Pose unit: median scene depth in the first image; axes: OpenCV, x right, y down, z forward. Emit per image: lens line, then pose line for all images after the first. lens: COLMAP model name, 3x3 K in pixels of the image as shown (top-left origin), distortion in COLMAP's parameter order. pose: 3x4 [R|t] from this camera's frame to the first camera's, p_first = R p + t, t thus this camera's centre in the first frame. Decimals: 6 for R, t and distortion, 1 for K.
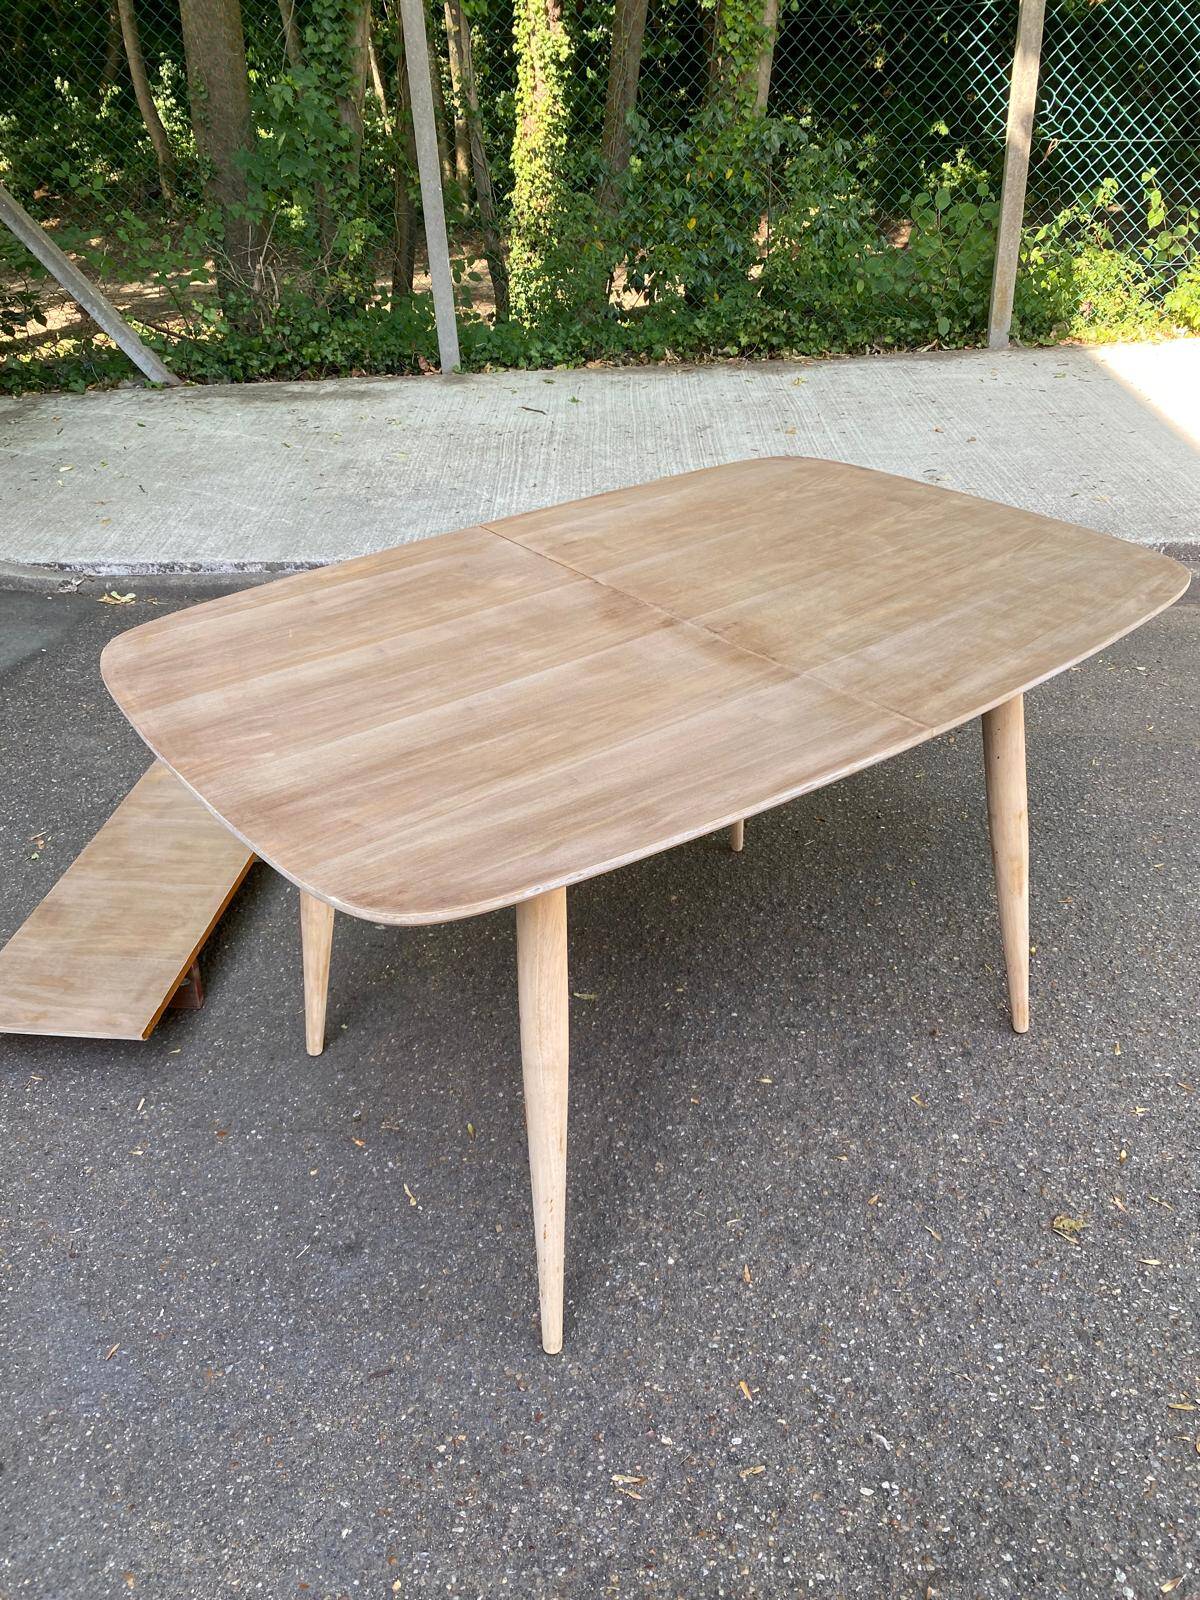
lens RADIAL K [[1222.6, 0, 600.1], [0, 1222.6, 780.1], [0, 0, 1]] dist [0.007791, -0.012276]
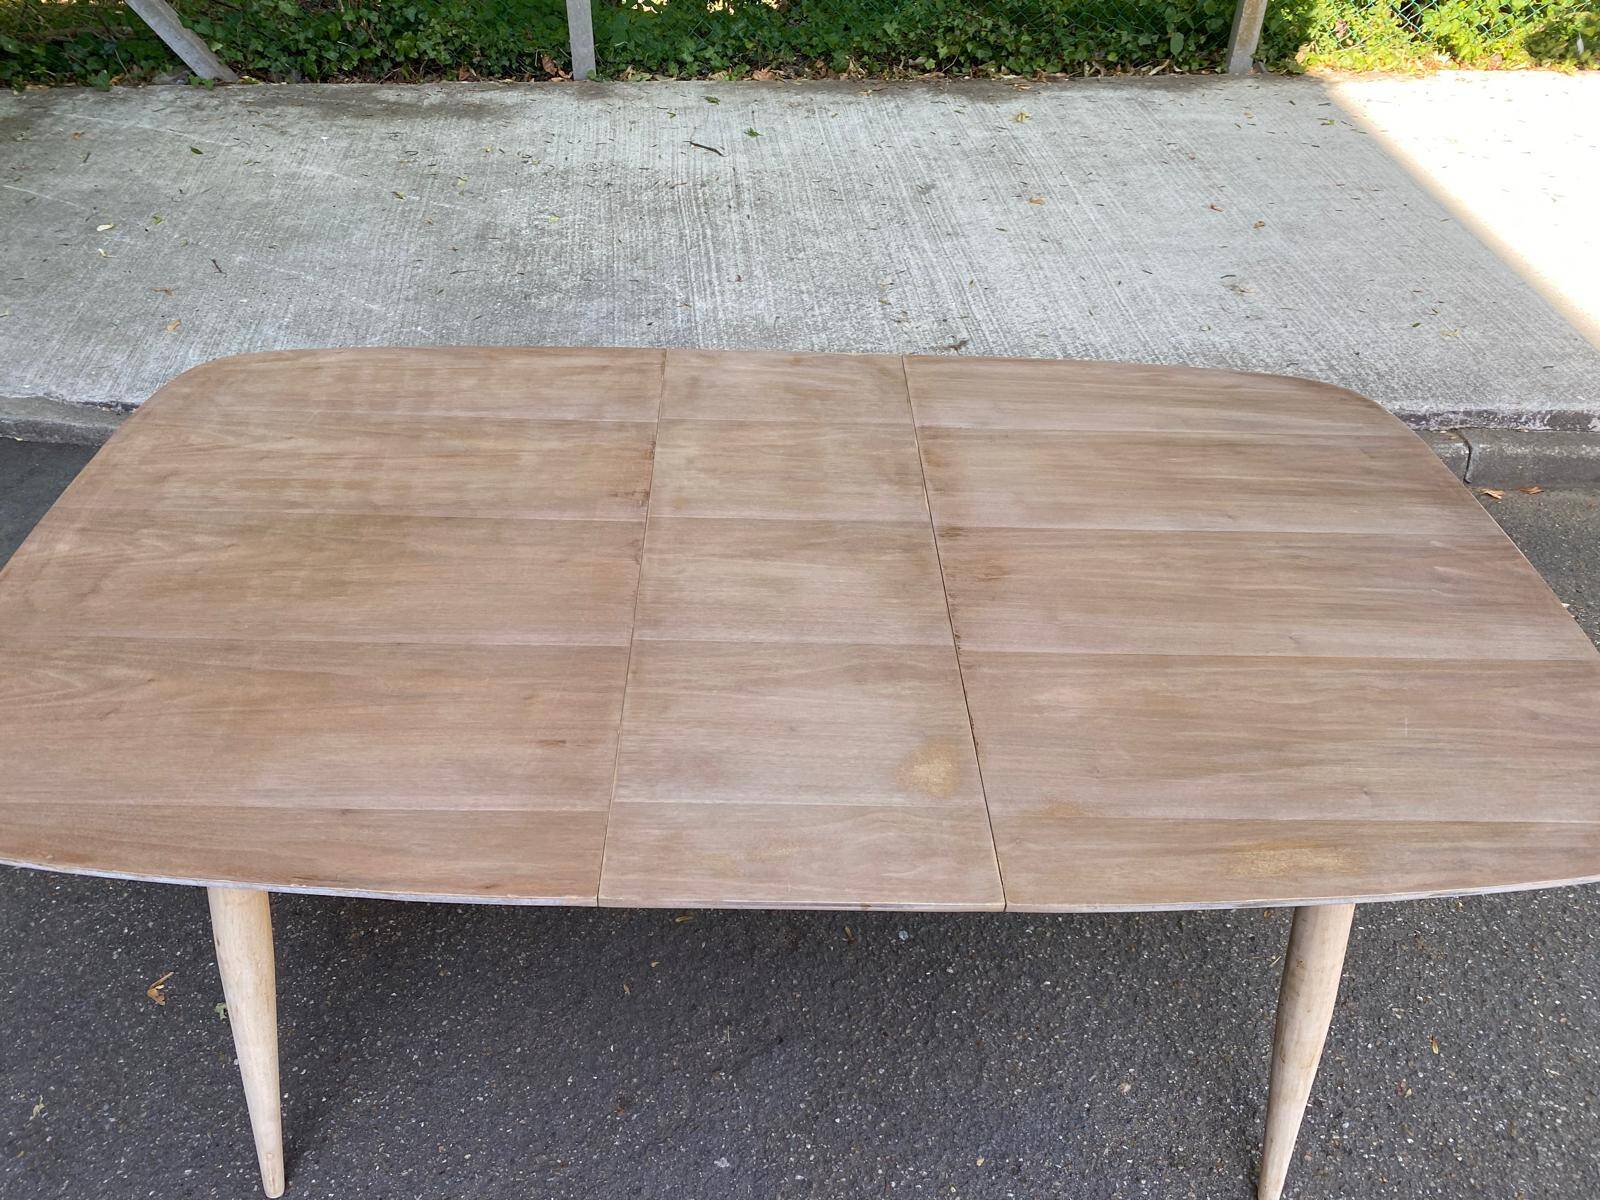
lens RADIAL K [[1227.0, 0, 770.9], [0, 1227.0, 579.2], [0, 0, 1]] dist [0.001801, 0.003356]
pose [[0.994439, -0.010015, 0.104840, -0.091587], [-0.004644, 0.990331, 0.138650, -0.123630], [-0.105214, -0.138366, 0.984777, 0.148225]]
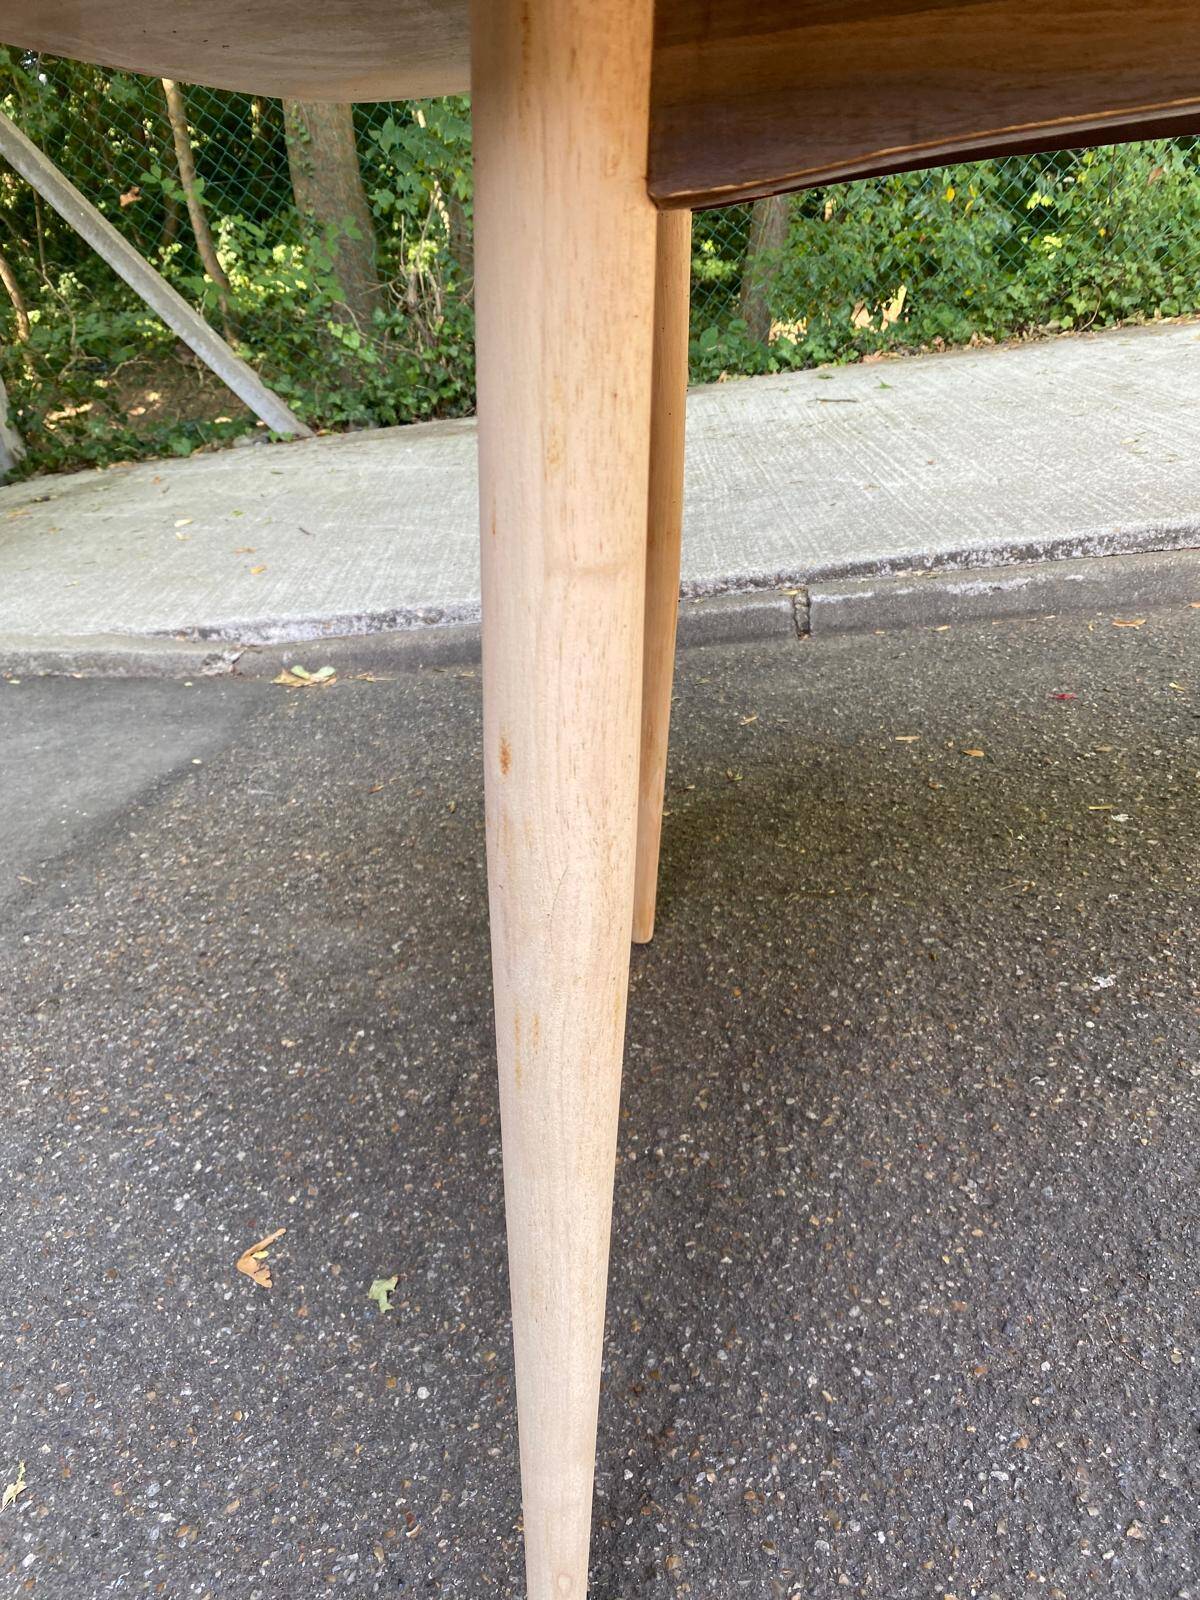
lens RADIAL K [[1216.2, 0, 598.9], [0, 1216.2, 801.2], [0, 0, 1]] dist [0.061773, -0.133880]
pose [[0.996519, -0.070986, -0.043710, -0.160789], [0.066394, 0.992891, -0.098790, -0.015743], [0.050412, 0.095544, 0.994148, 0.299986]]
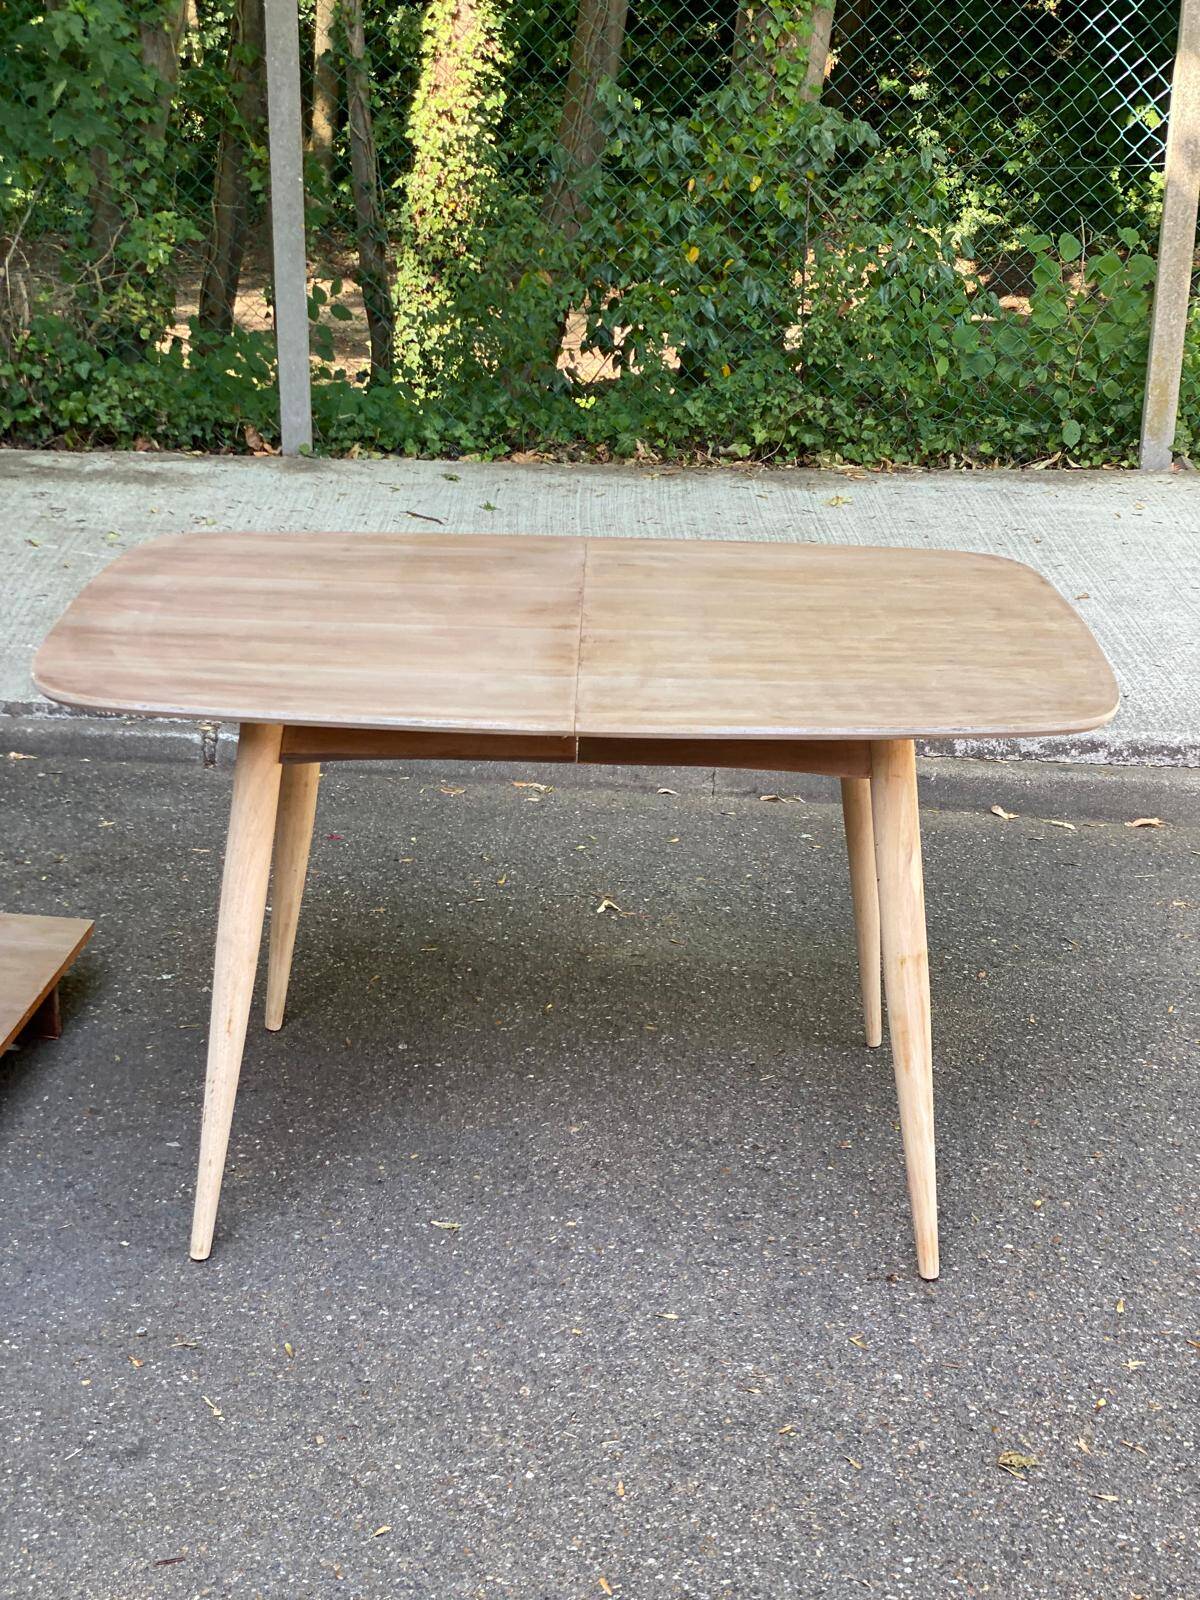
lens RADIAL K [[2391.5, 0, 609.8], [0, 2391.5, 808.4], [0, 0, 1]] dist [0.196440, -0.455524]
pose [[0.997746, 0.058381, 0.033083, 0.009237], [-0.051047, 0.980355, -0.190523, 0.076722], [-0.043556, 0.188404, 0.981125, -0.197381]]
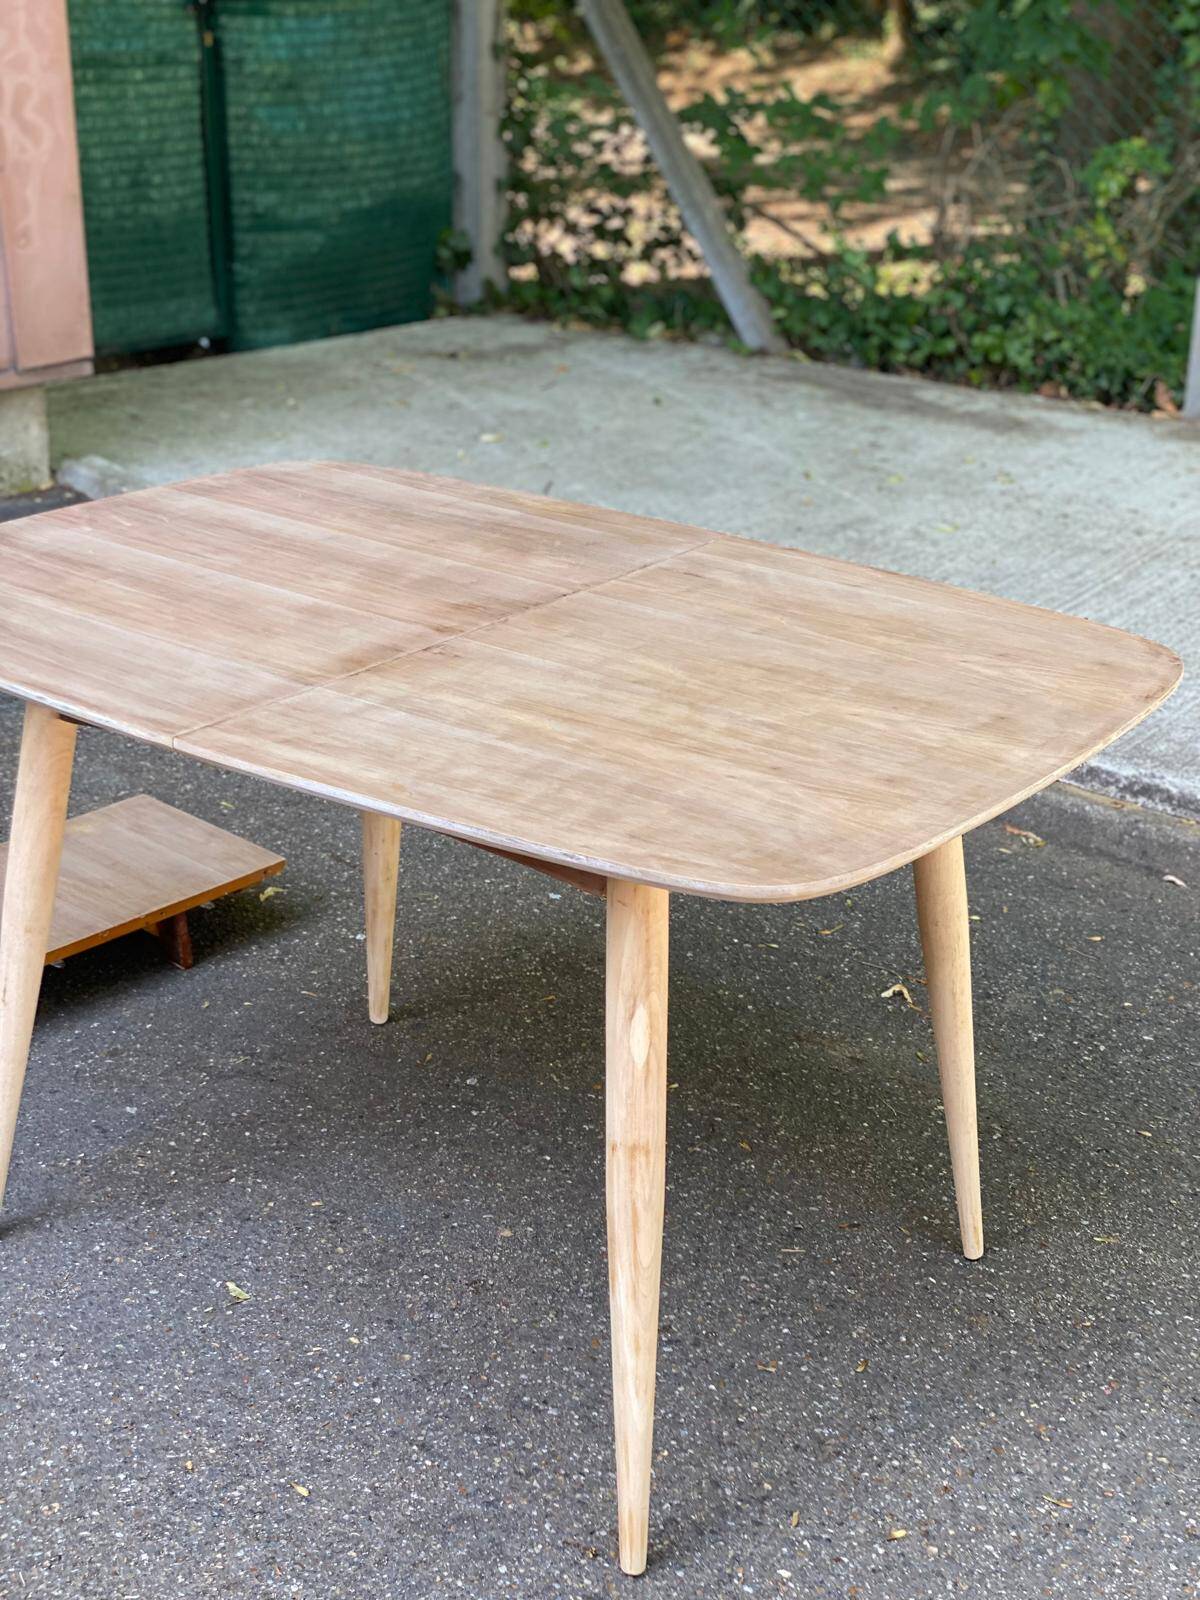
lens RADIAL K [[2366.9, 0, 612.1], [0, 2366.9, 800.1], [0, 0, 1]] dist [0.187415, -0.360833]
pose [[0.815469, 0.276080, -0.508715, 0.273659], [-0.346796, 0.936735, -0.047547, -0.028650], [0.463404, 0.215194, 0.859621, -0.023025]]
